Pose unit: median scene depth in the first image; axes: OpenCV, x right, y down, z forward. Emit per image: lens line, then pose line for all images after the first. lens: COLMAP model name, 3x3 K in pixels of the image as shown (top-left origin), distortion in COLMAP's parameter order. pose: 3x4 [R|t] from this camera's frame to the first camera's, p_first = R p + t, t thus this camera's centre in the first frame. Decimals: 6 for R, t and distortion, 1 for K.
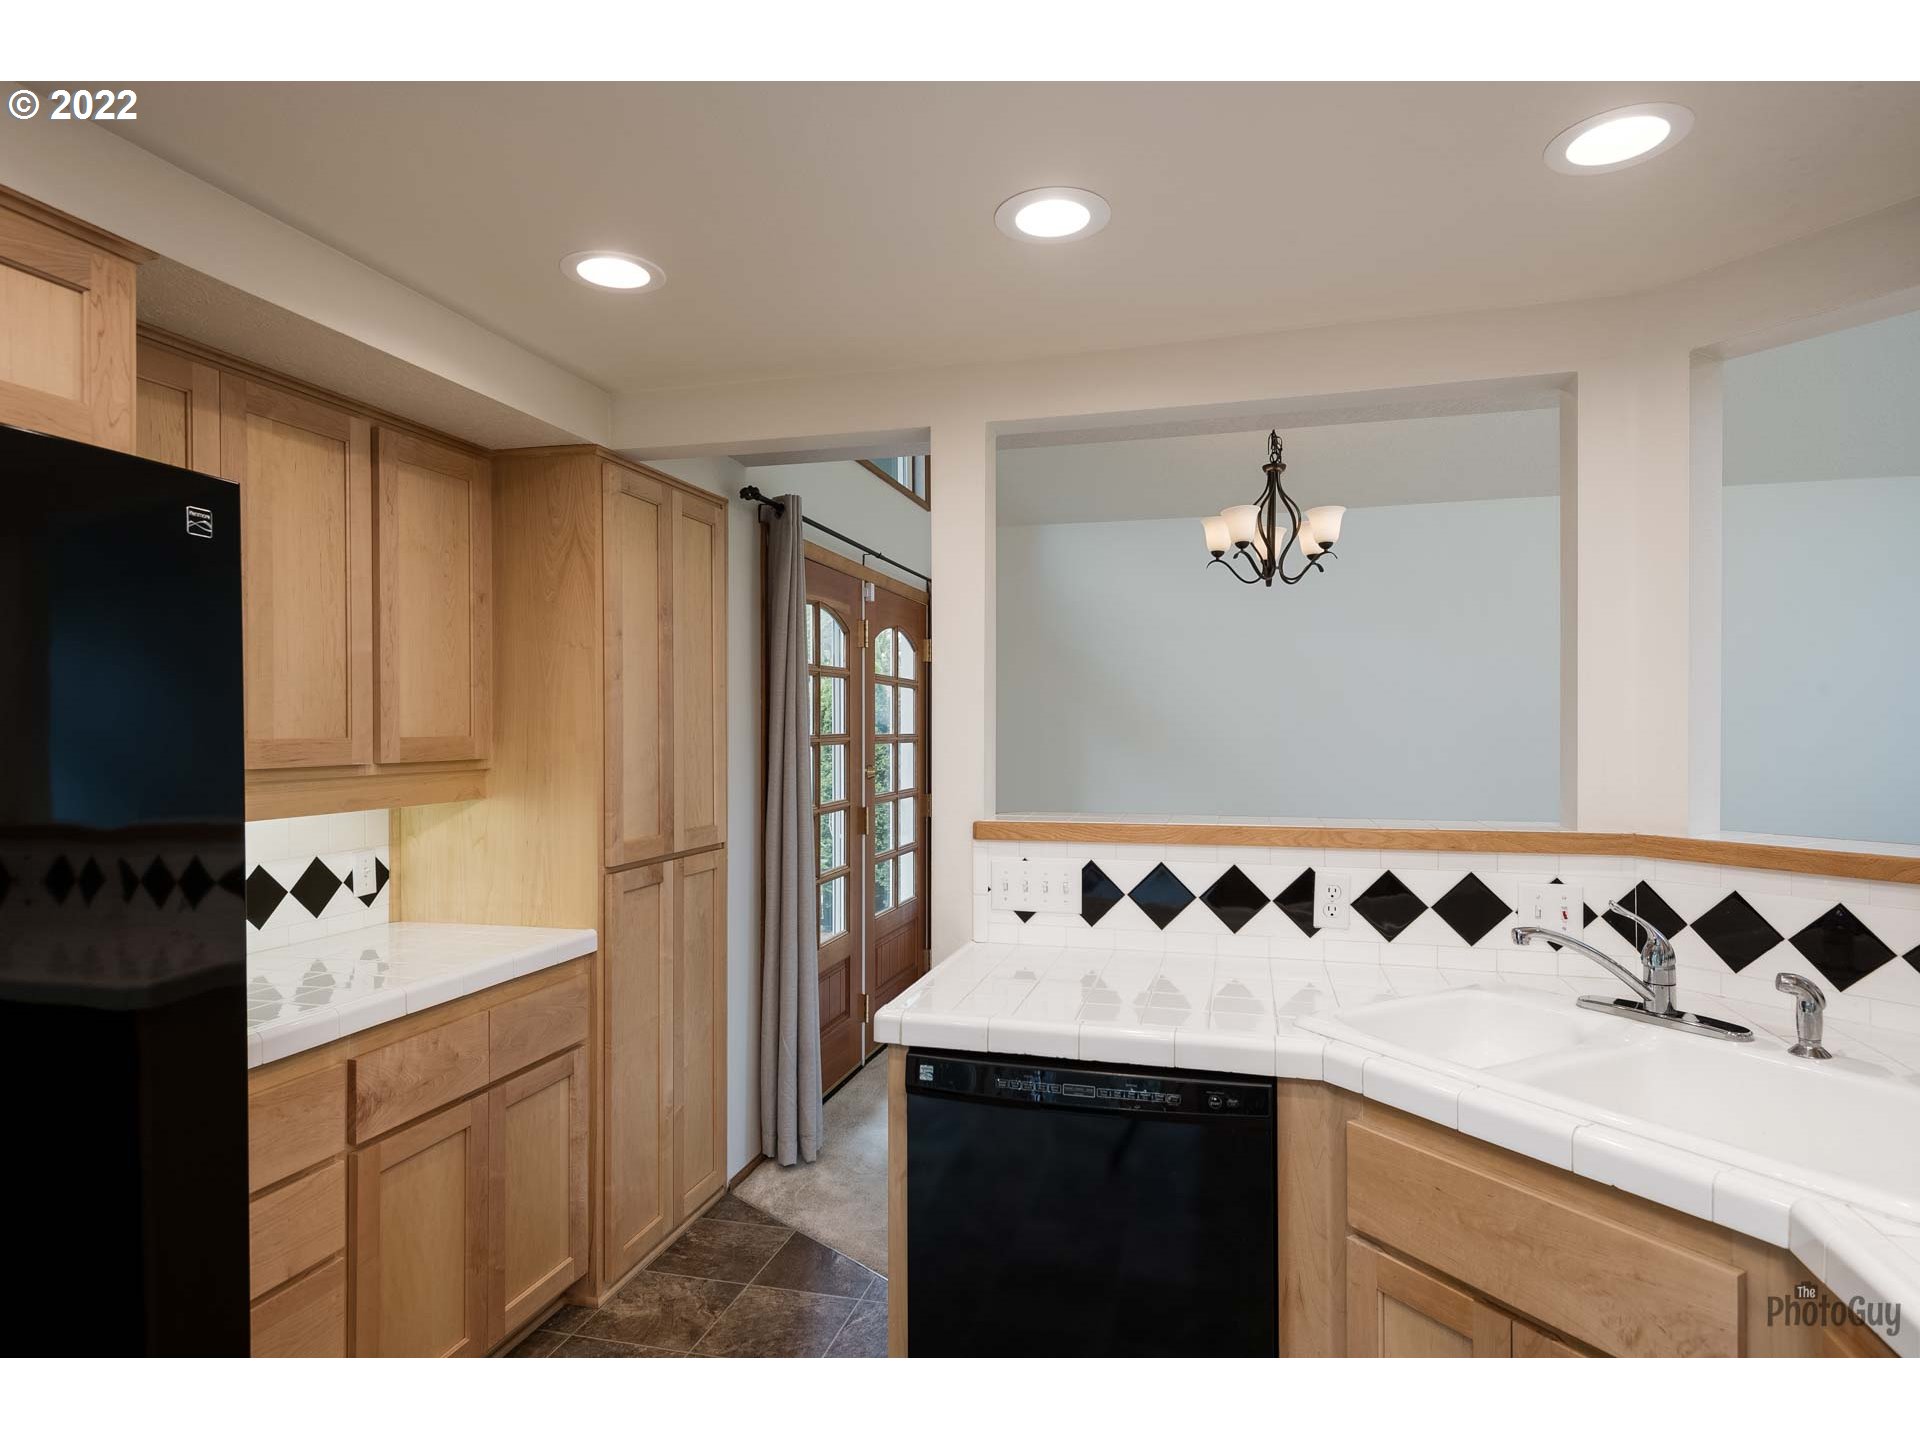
lens RADIAL K [[1055.6, 0, 960.0], [0, 1055.6, 720.0], [0, 0, 1]] dist [0.028869, -0.001066]
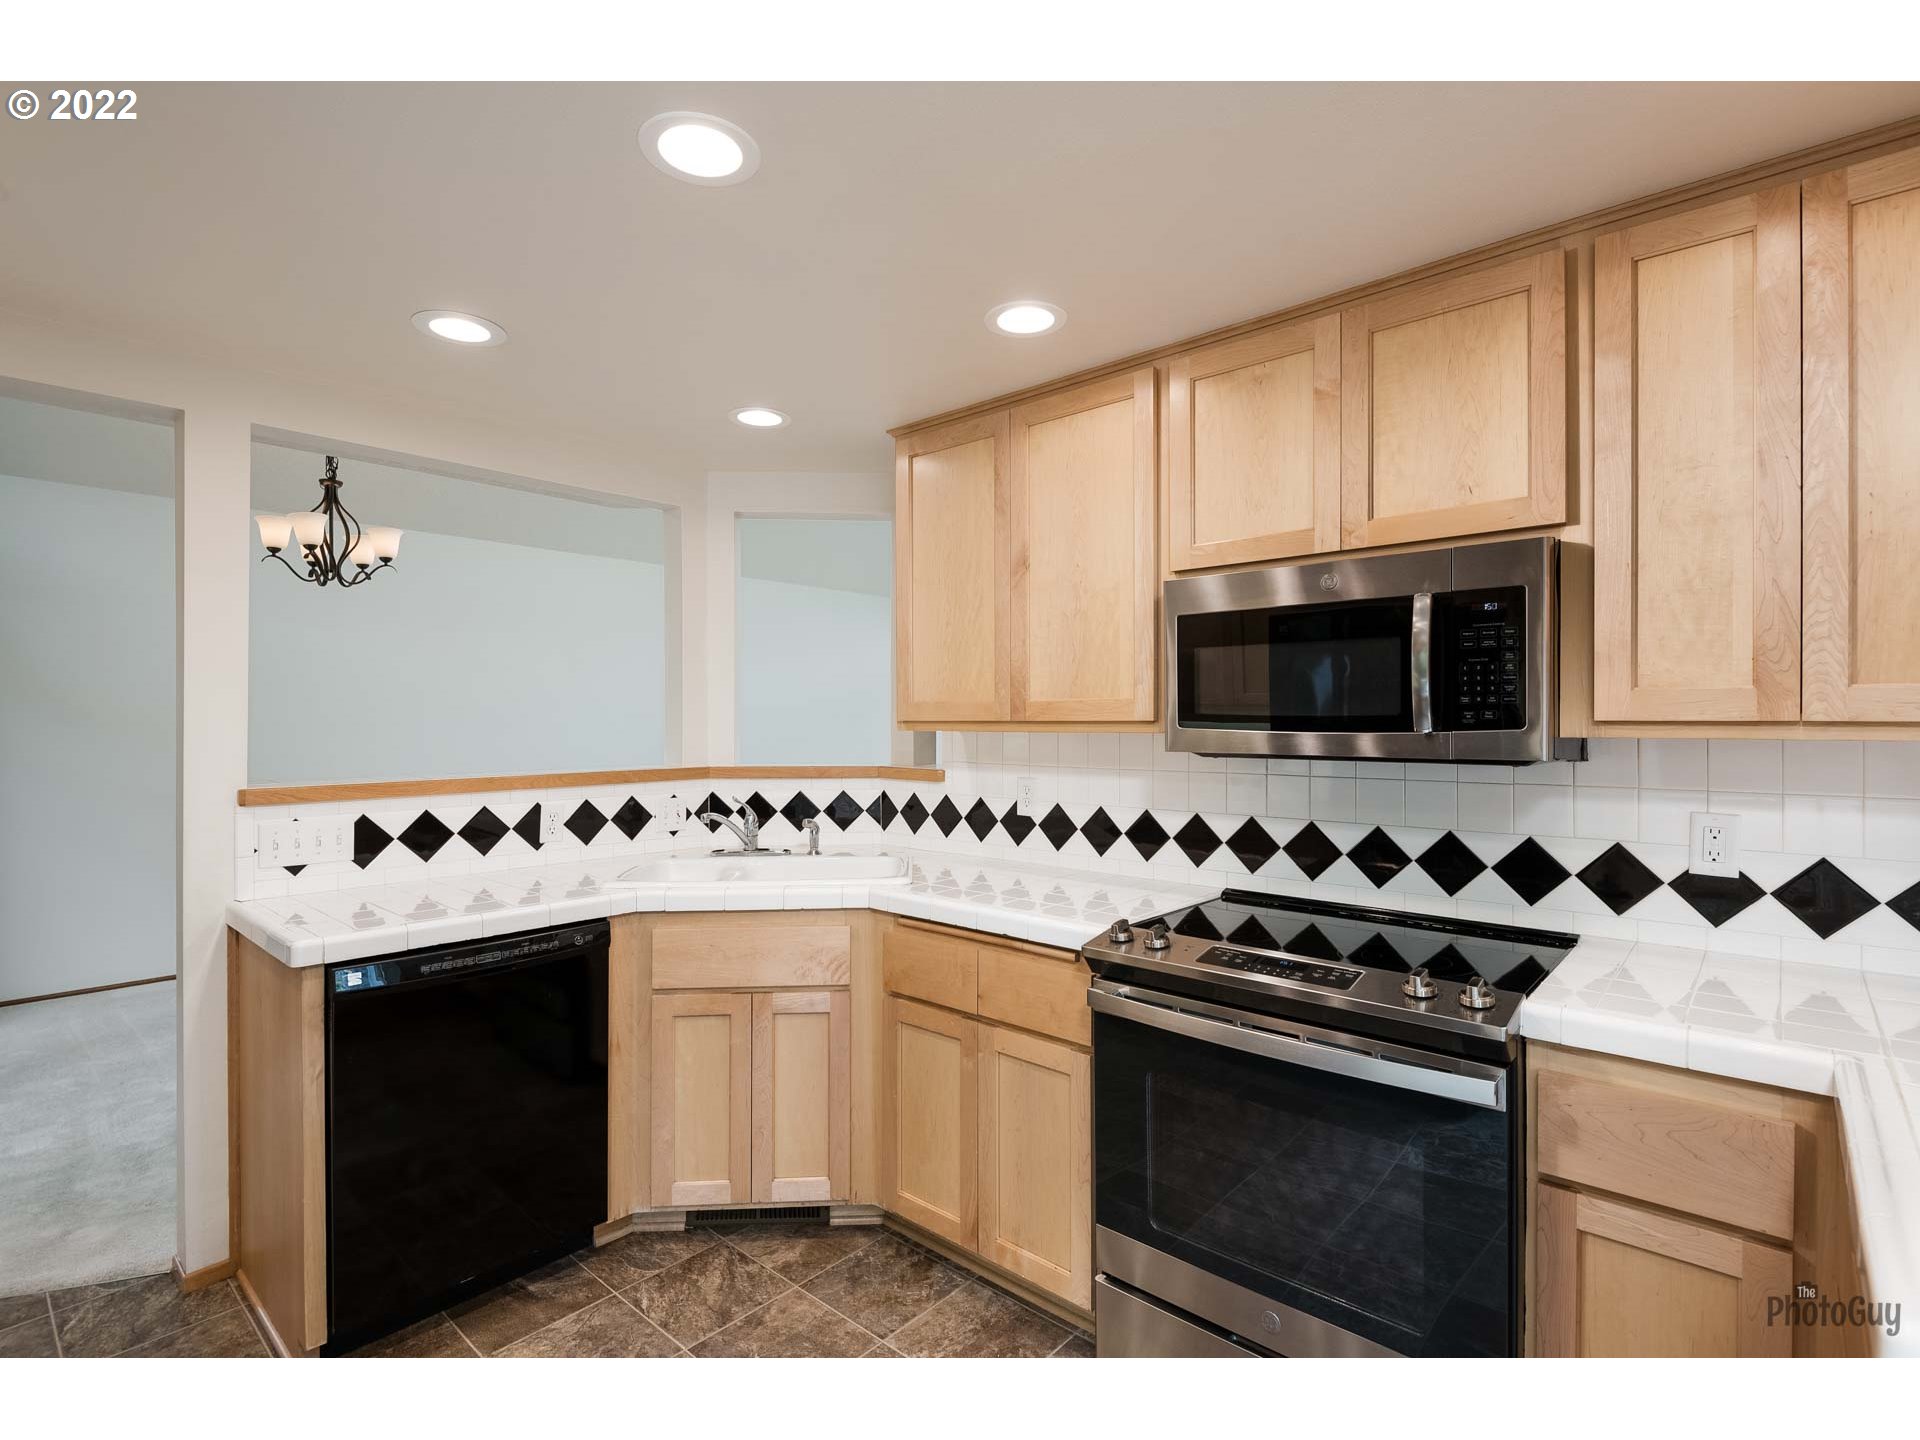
lens RADIAL K [[921.9, 0, 960.0], [0, 921.9, 720.0], [0, 0, 1]] dist [-0.000440, -0.000156]
pose [[0.453069, 0.001651, 0.891474, -0.525406], [-0.005550, 0.999984, 0.000969, 0.020998], [-0.891458, -0.005387, 0.453071, -0.088504]]
